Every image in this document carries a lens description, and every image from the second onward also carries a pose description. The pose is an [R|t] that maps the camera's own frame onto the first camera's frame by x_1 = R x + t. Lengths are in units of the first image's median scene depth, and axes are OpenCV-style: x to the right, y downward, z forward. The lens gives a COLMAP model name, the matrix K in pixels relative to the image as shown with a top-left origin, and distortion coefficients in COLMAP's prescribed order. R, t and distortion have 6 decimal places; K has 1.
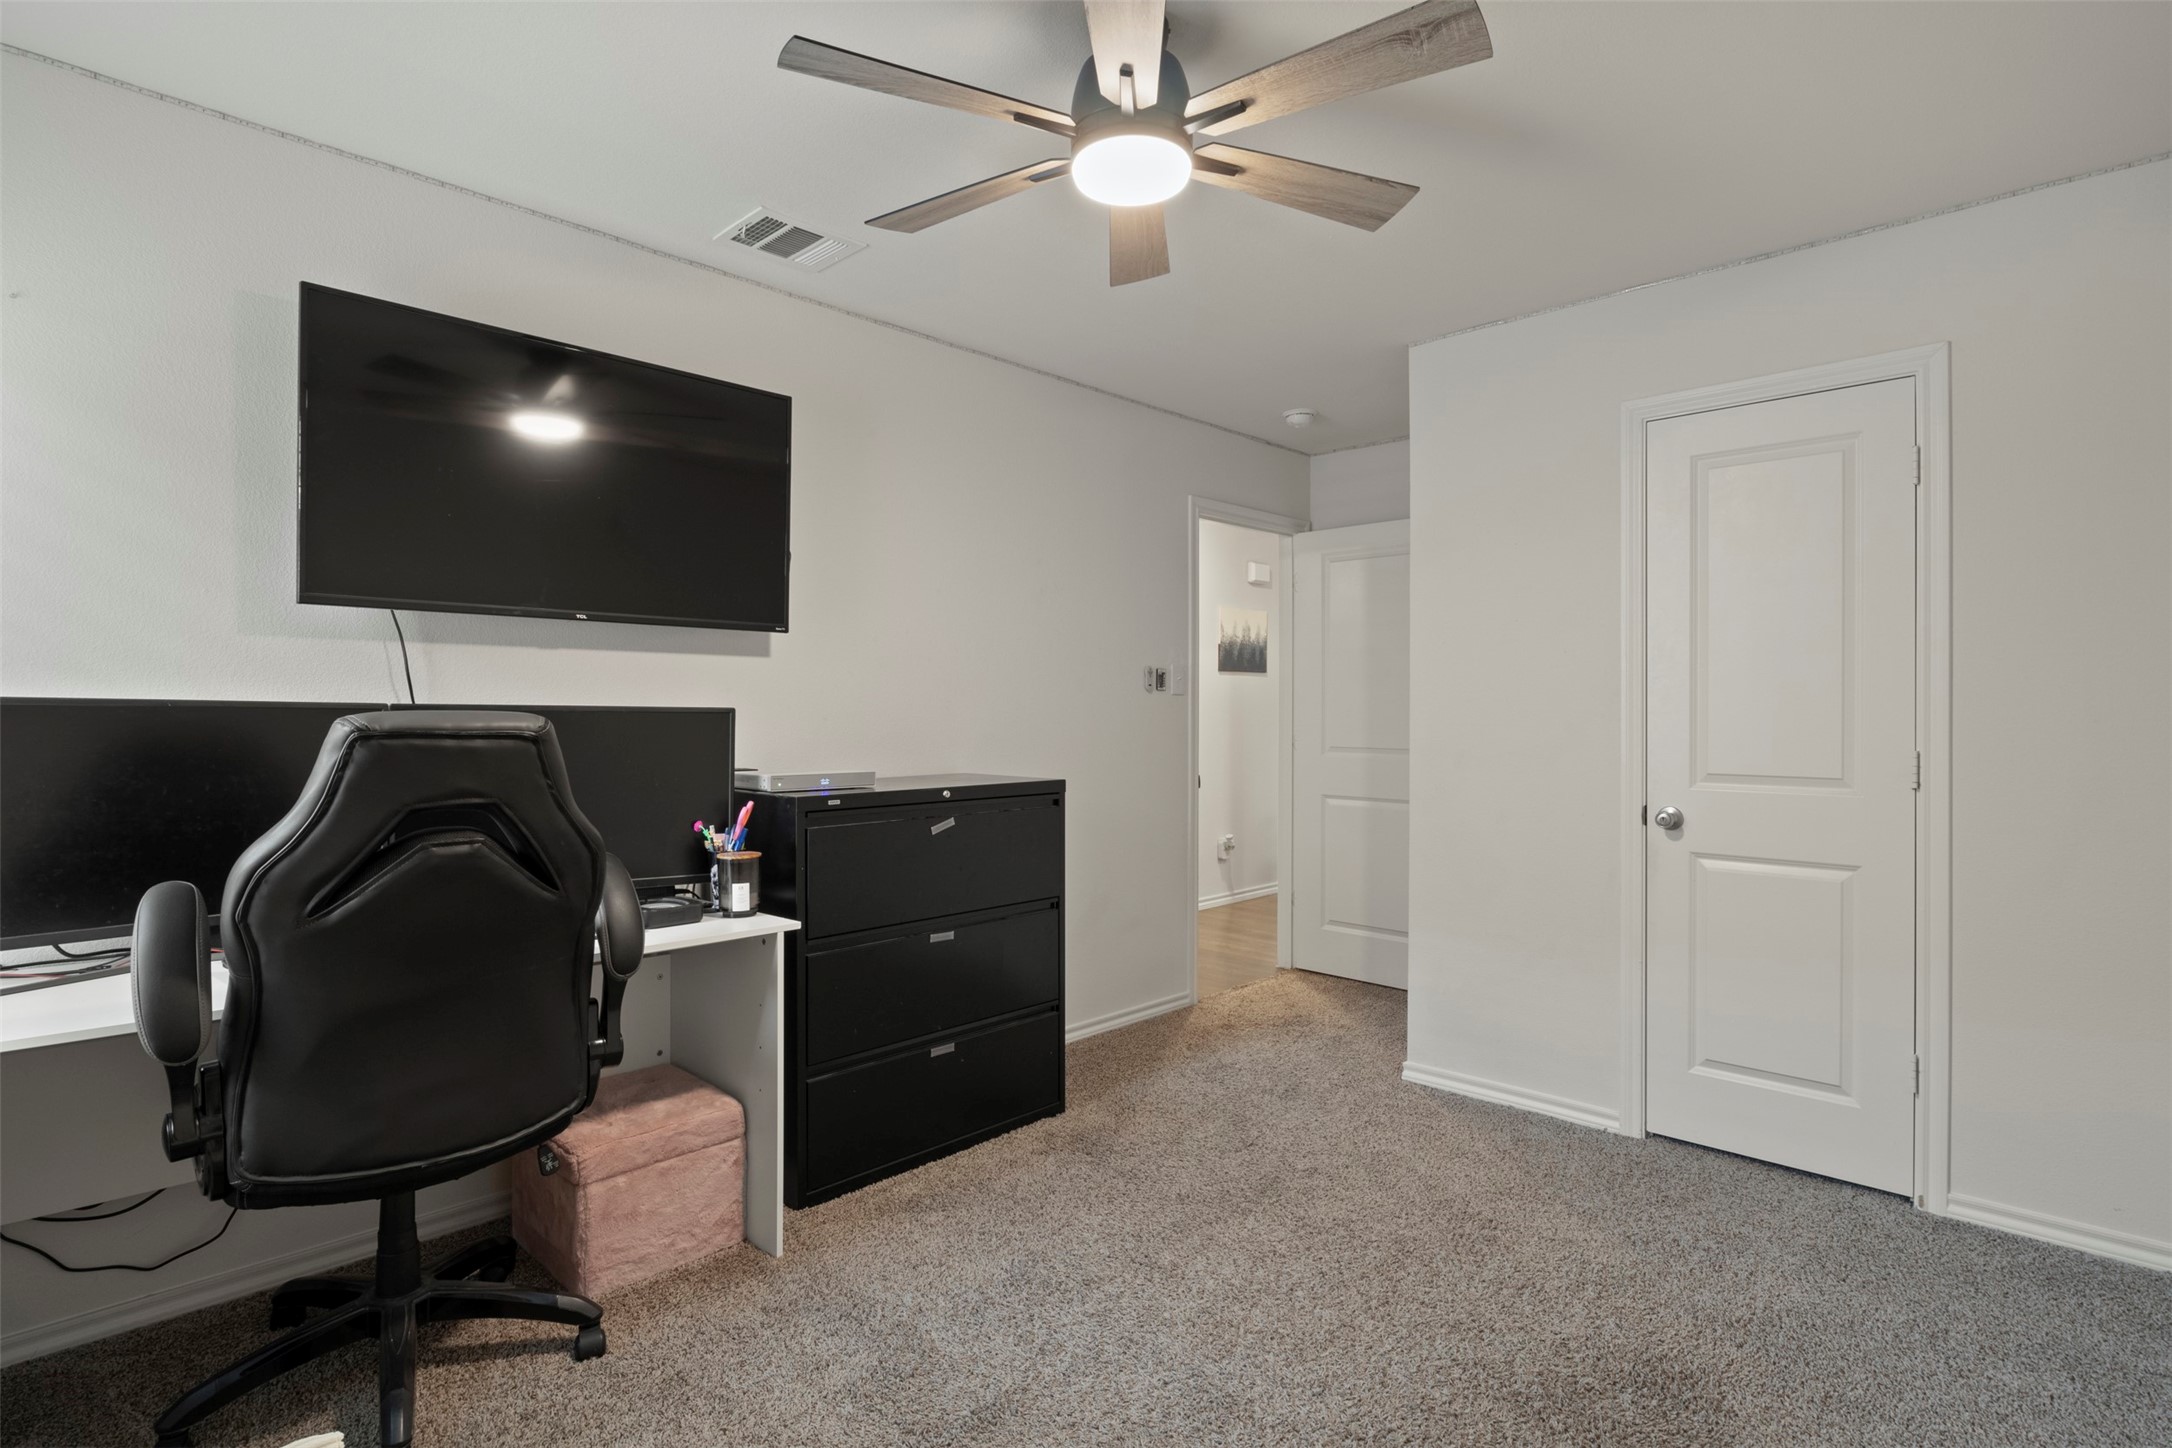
lens RADIAL K [[1089.7, 0, 1086.7], [0, 1089.7, 722.9], [0, 0, 1]] dist [-0.017042, -0.000424]
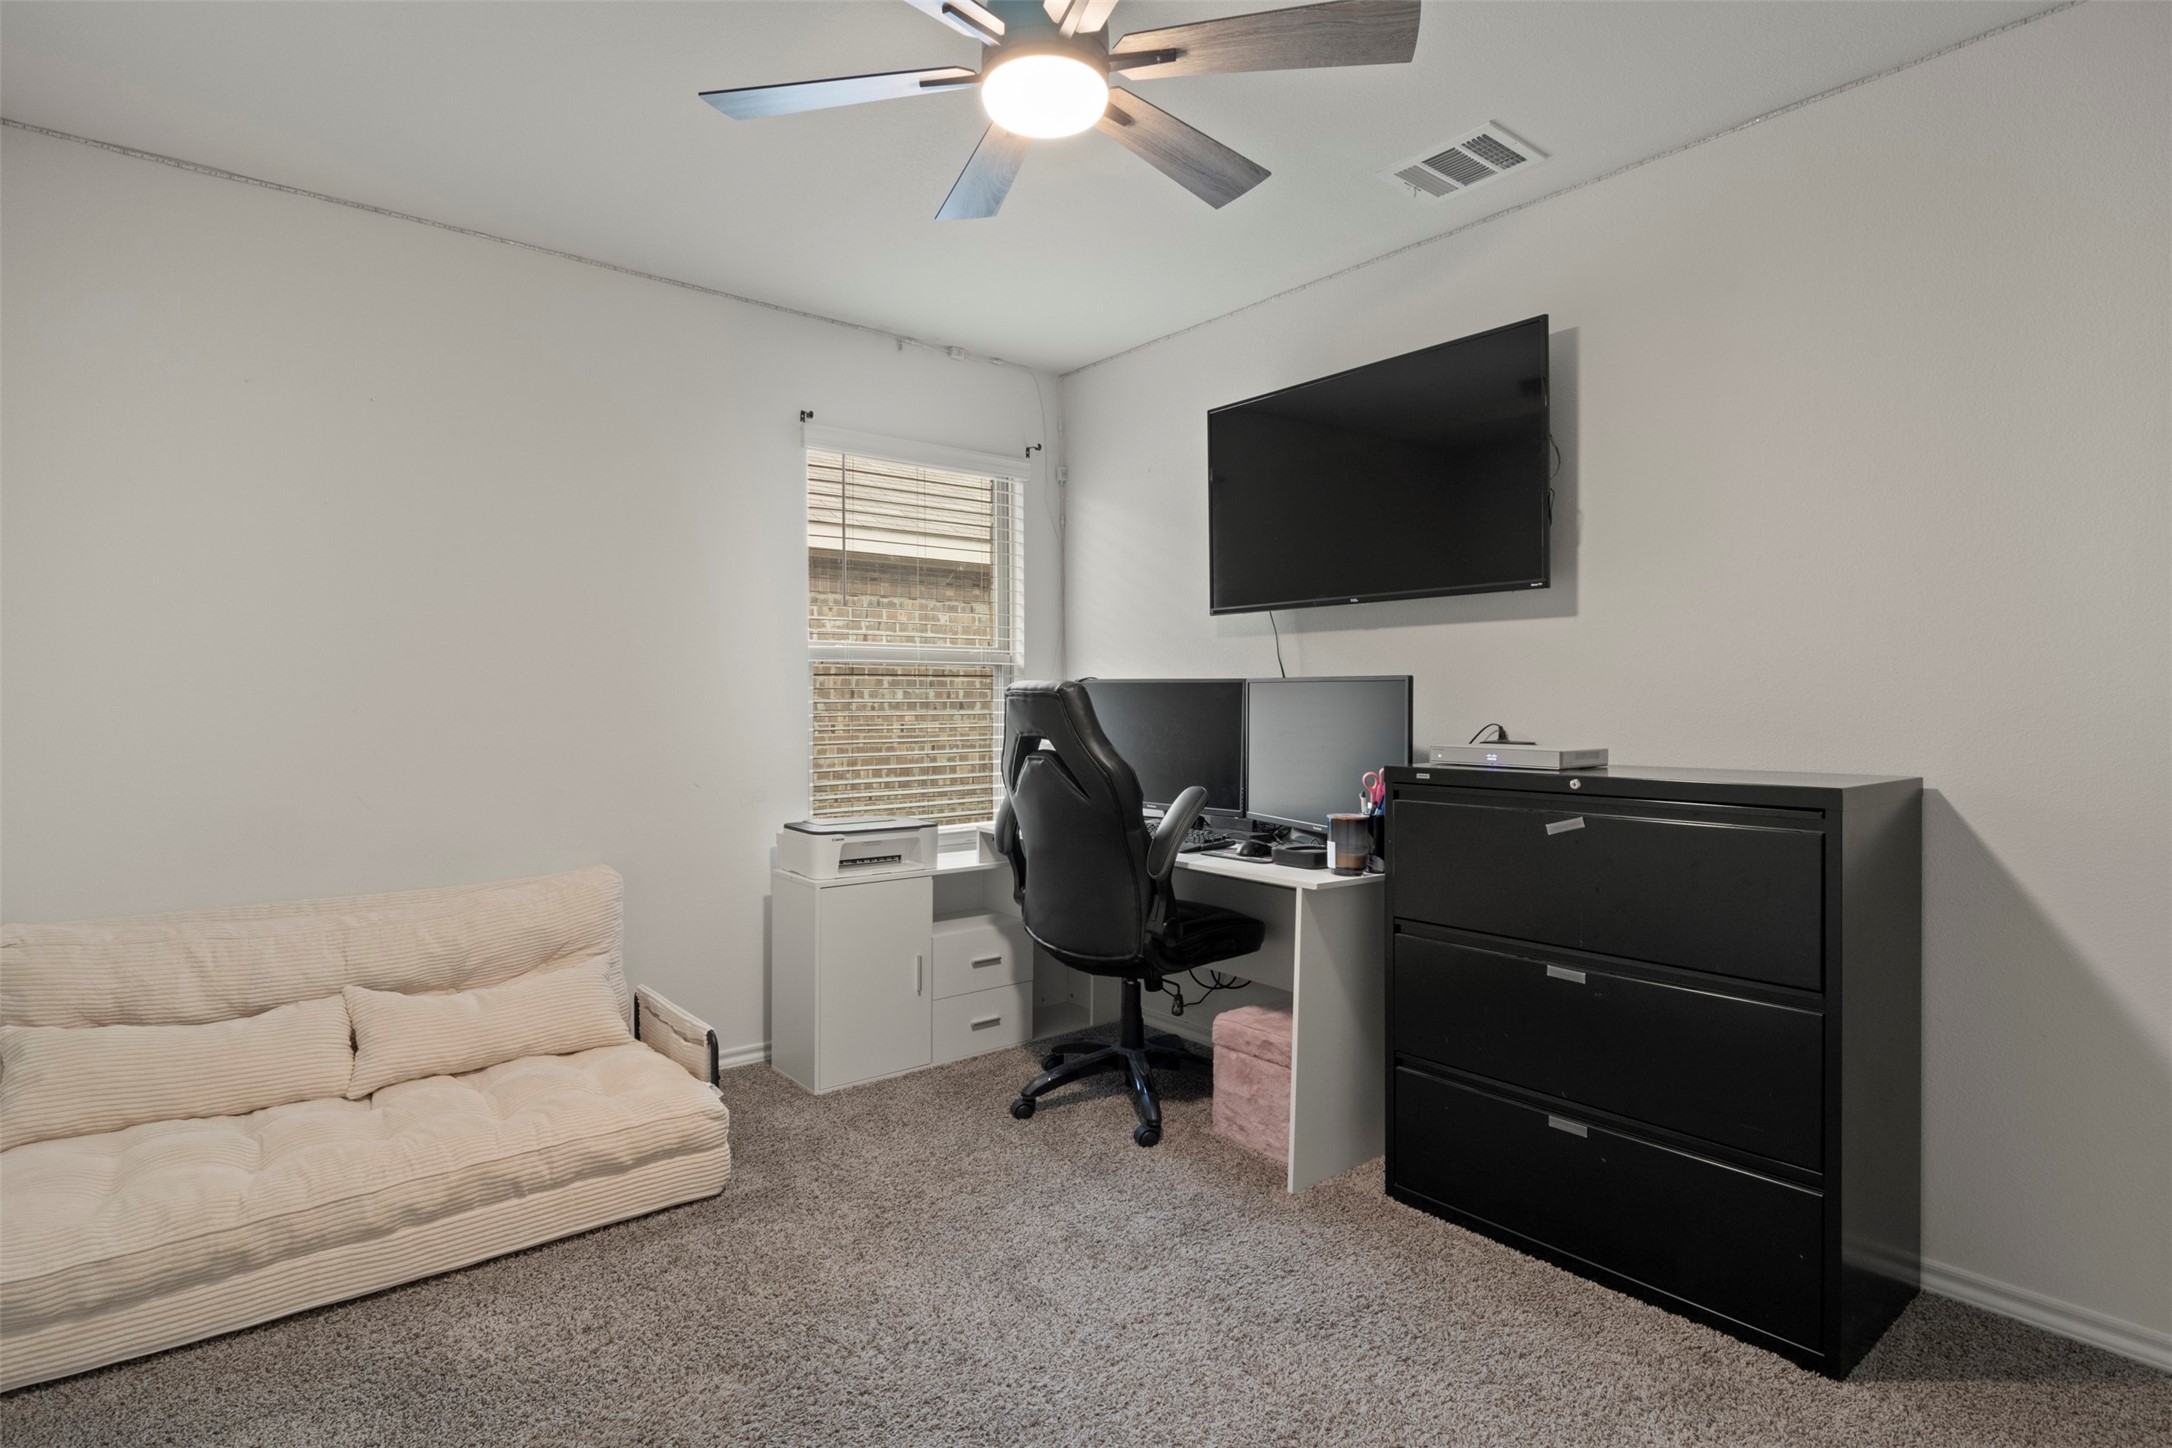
lens RADIAL K [[1089.7, 0, 1085.9], [0, 1089.7, 713.9], [0, 0, 1]] dist [-0.017042, -0.000424]
pose [[-0.132617, 0.008913, -0.991127, 0.702384], [-0.007808, 0.999919, 0.010037, 0.013966], [0.991137, 0.009069, -0.132536, 0.836514]]
